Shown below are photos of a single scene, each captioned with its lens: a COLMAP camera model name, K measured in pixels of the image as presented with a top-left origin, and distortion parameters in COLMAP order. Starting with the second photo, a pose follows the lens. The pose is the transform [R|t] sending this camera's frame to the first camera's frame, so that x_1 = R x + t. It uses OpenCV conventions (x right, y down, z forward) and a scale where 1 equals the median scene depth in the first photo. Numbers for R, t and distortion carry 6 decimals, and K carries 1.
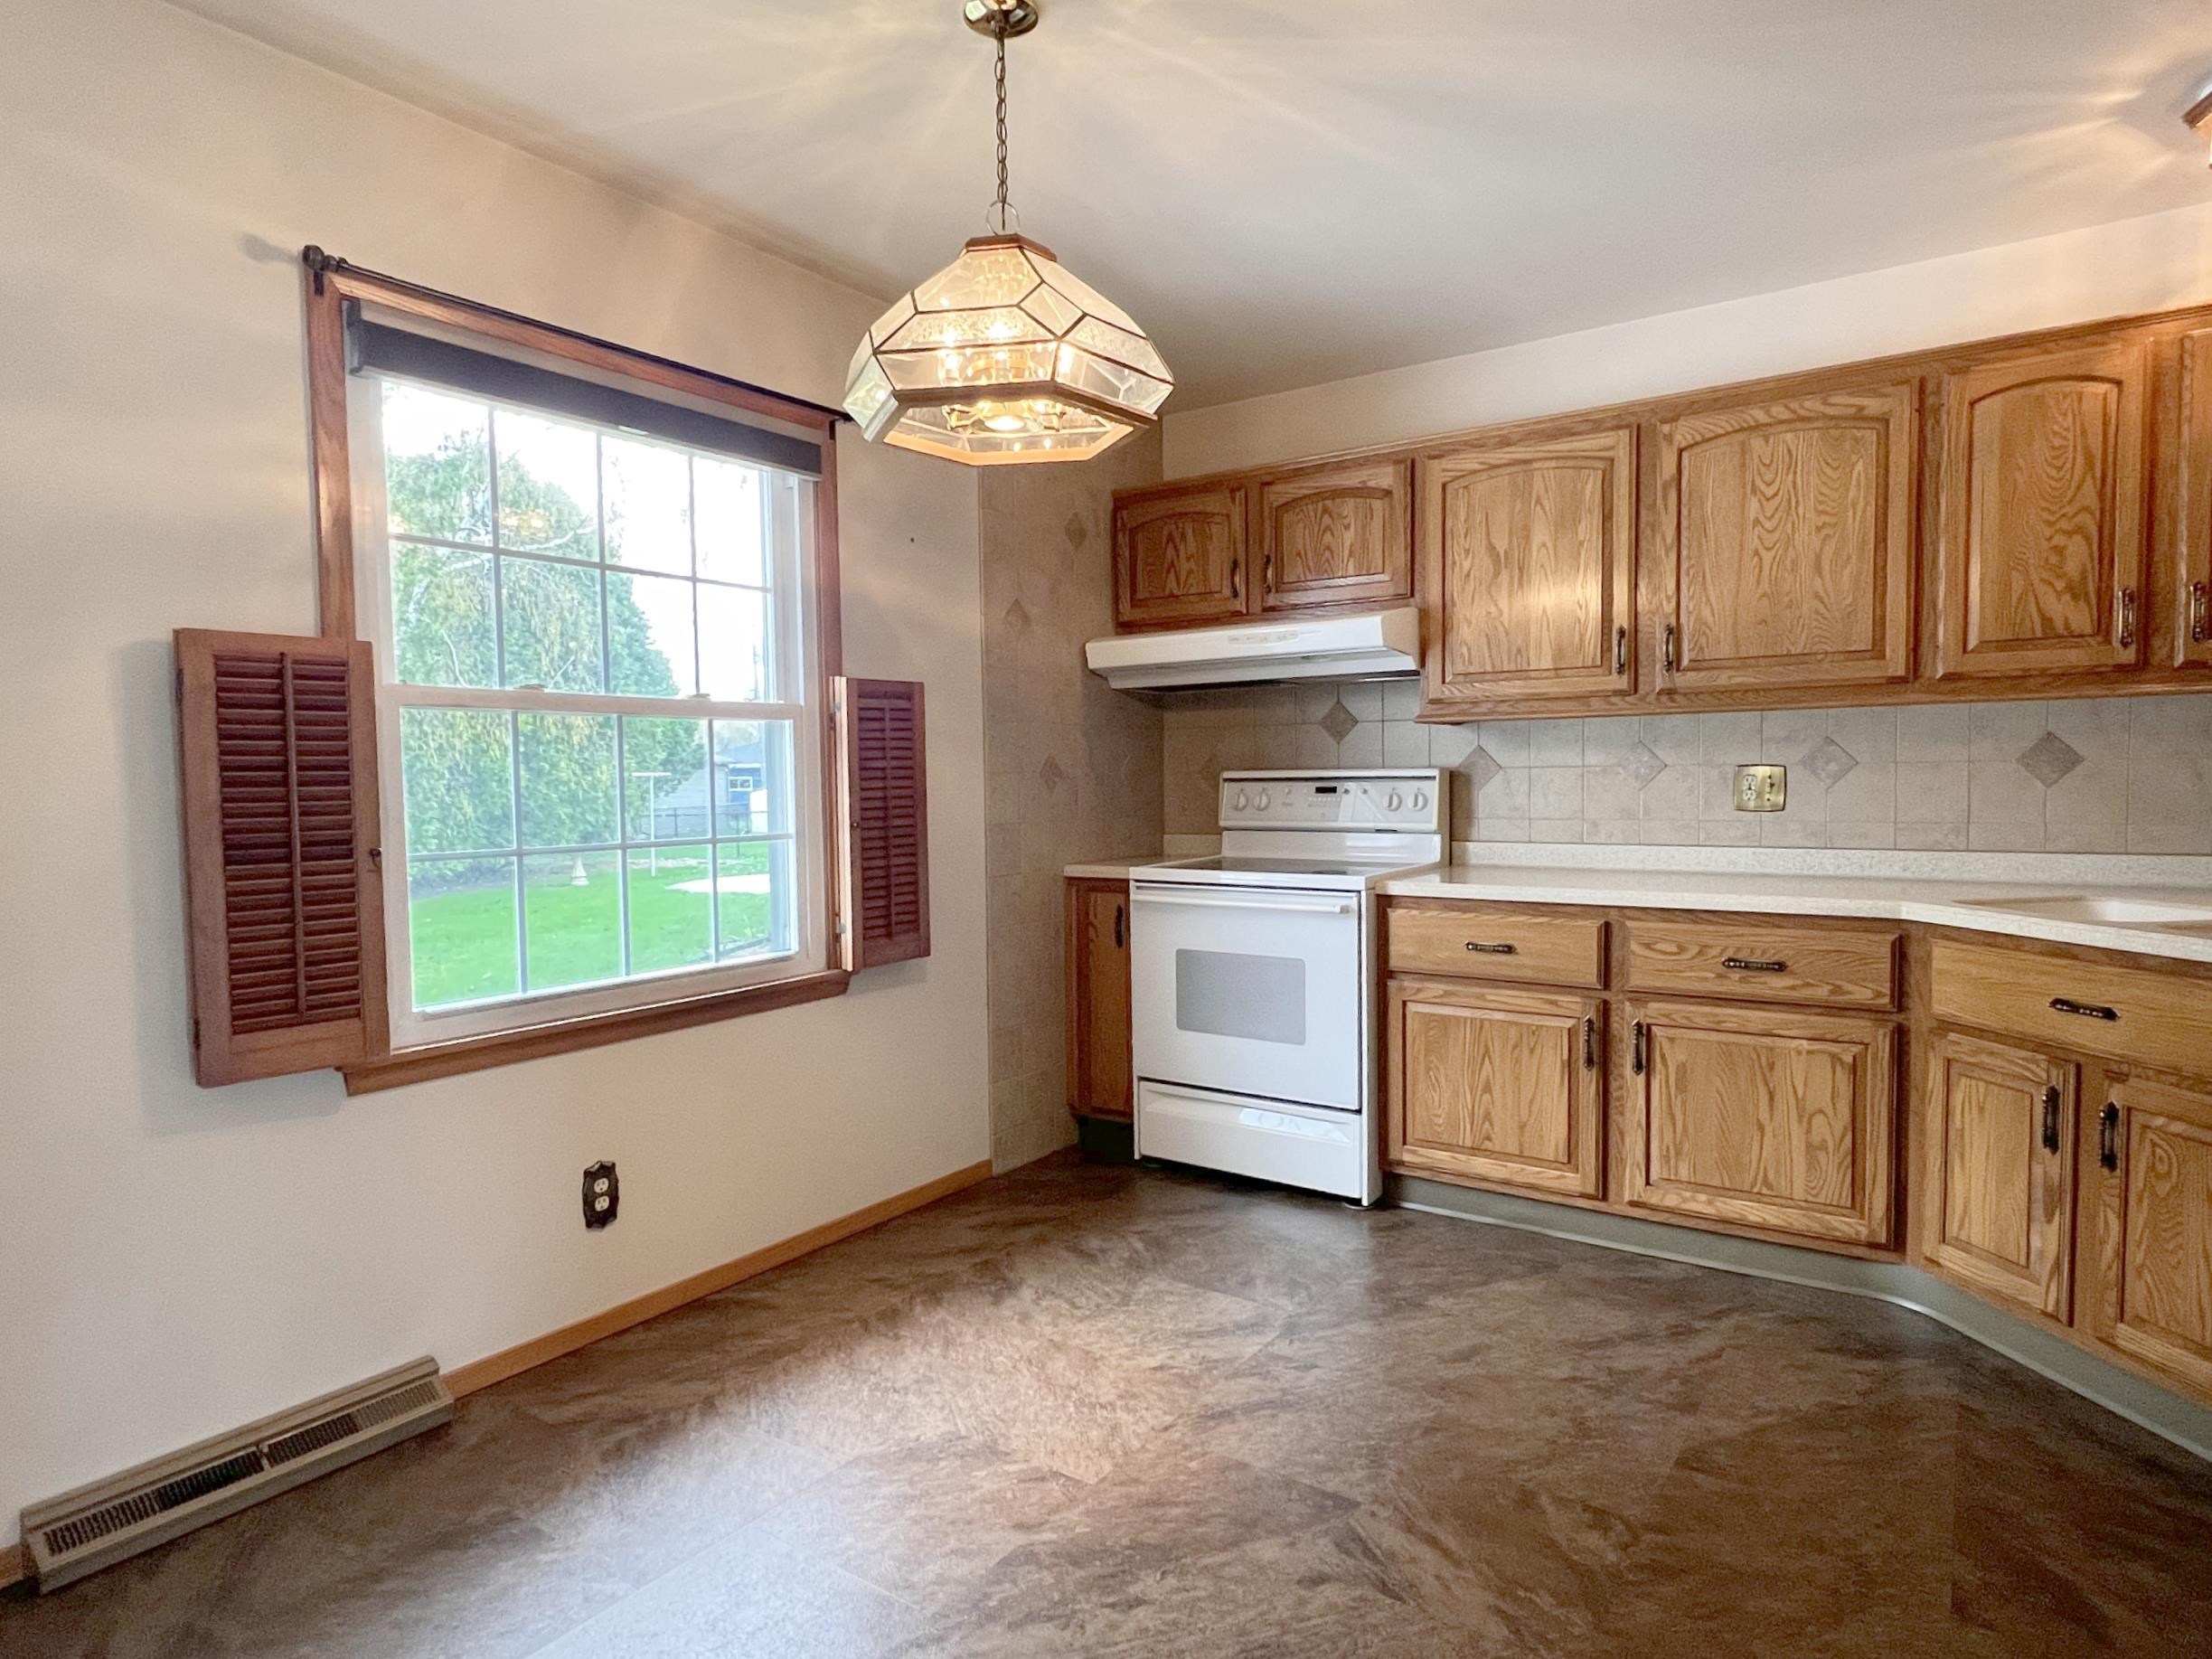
lens RADIAL K [[1257.6, 0, 1096.7], [0, 1257.6, 841.8], [0, 0, 1]] dist [-0.000851, 0.000385]
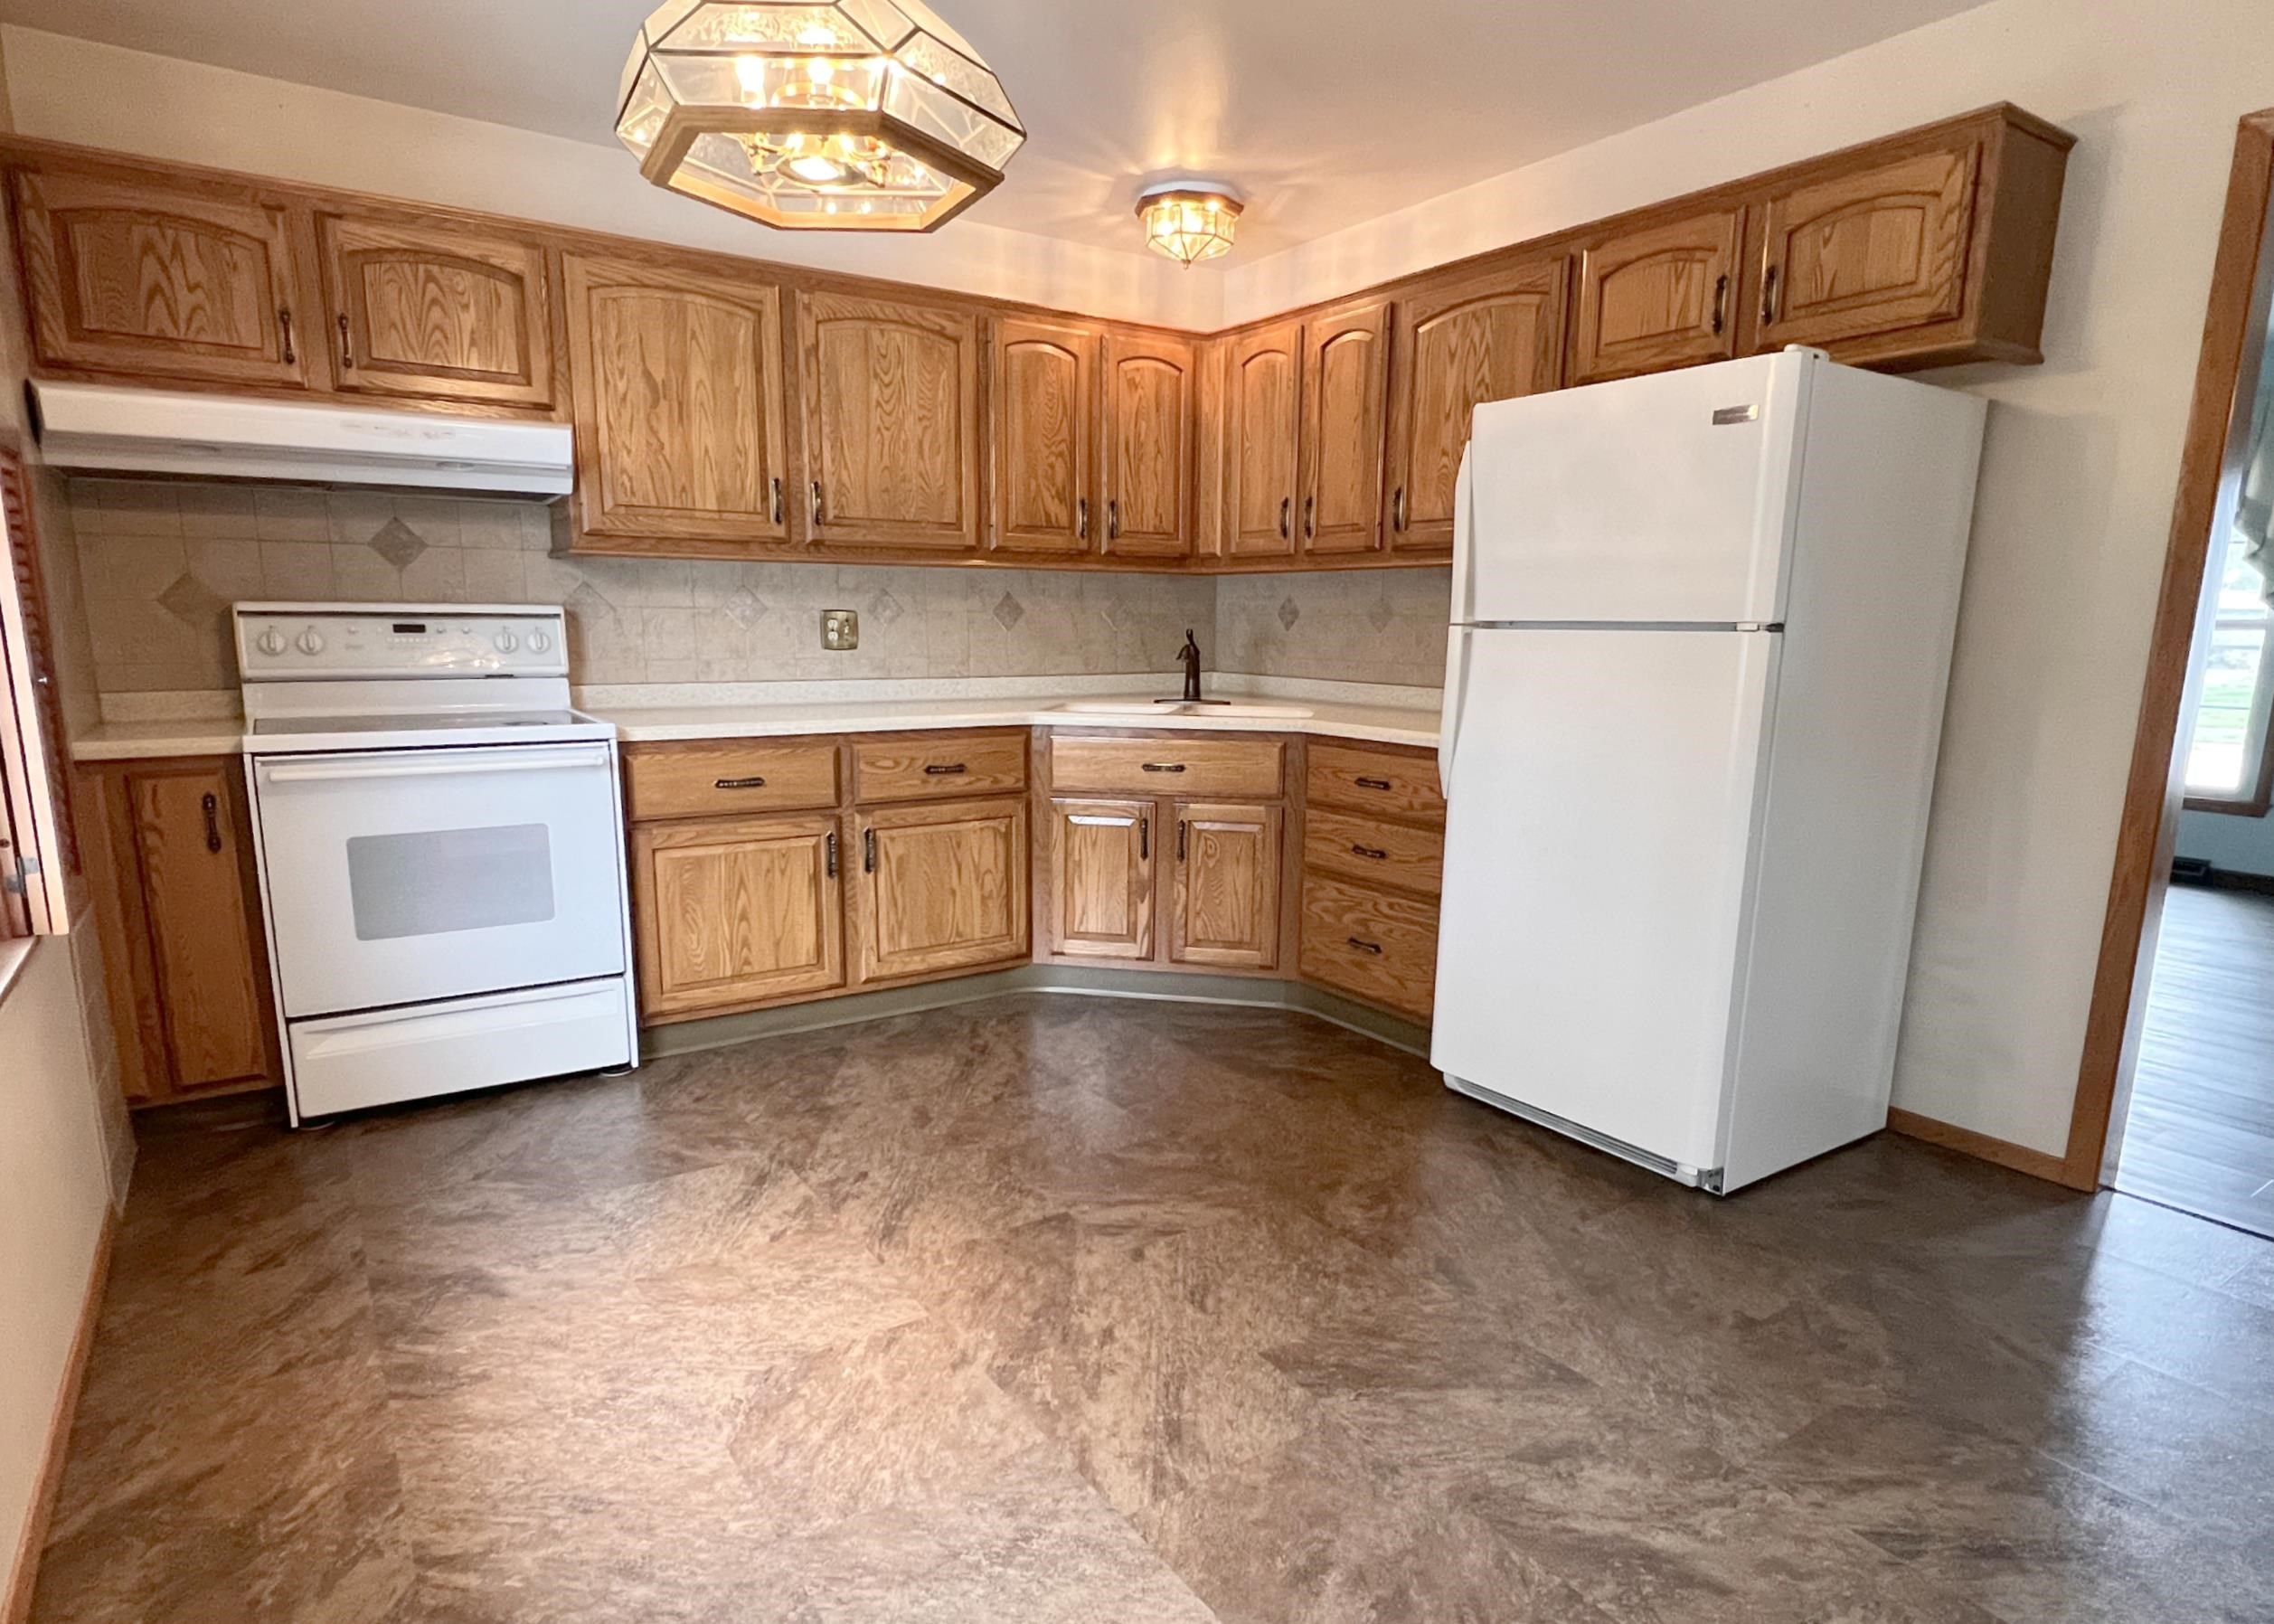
lens RADIAL K [[1259.0, 0, 1126.4], [0, 1259.0, 871.8], [0, 0, 1]] dist [0.000747, -0.003064]
pose [[0.353984, -0.167706, 0.920092, -0.582734], [0.035690, 0.985497, 0.165896, -0.005415], [-0.934570, -0.025886, 0.354836, 0.350252]]
